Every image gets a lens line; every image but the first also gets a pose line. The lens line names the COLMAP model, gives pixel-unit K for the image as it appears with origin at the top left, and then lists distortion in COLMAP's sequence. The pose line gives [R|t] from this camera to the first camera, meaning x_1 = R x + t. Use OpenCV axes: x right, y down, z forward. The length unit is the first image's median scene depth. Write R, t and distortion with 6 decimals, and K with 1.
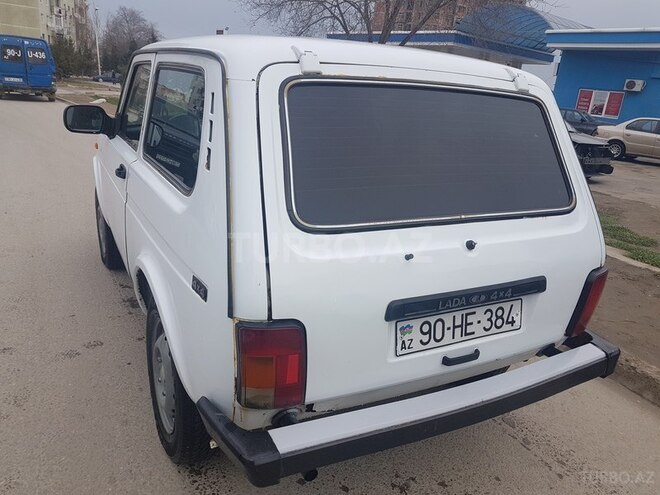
lens RADIAL K [[505.4, 0, 326.9], [0, 505.4, 251.6], [0, 0, 1]] dist [-0.008083, 0.007112]
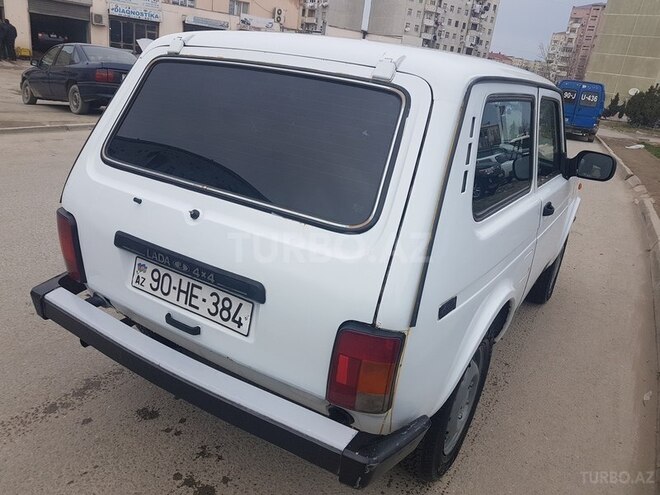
lens RADIAL K [[505.4, 0, 326.9], [0, 505.4, 251.6], [0, 0, 1]] dist [-0.008083, 0.007112]
pose [[0.523671, 0.277877, -0.805328, 1.216974], [-0.344460, 0.933654, 0.098168, -0.129685], [0.779177, 0.225996, 0.584645, 0.606527]]
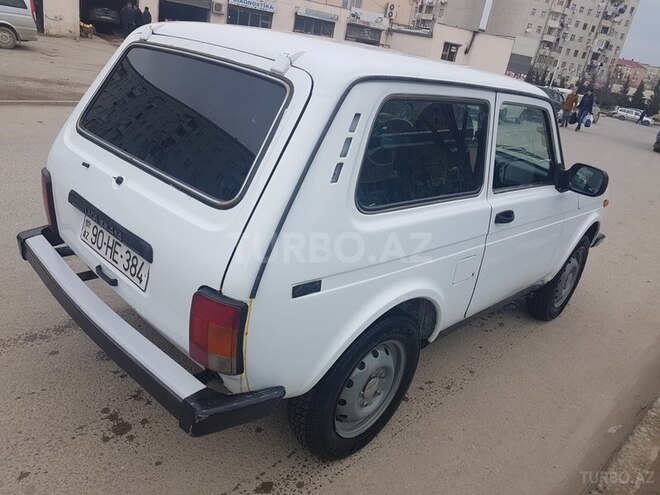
lens RADIAL K [[502.9, 0, 330.0], [0, 502.9, 247.5], [0, 0, 1]] dist [-0.001451, 0.009947]
pose [[0.331975, 0.332946, -0.882576, 1.466809], [-0.431689, 0.885533, 0.171685, -0.275576], [0.838712, 0.324003, 0.437704, 0.914988]]
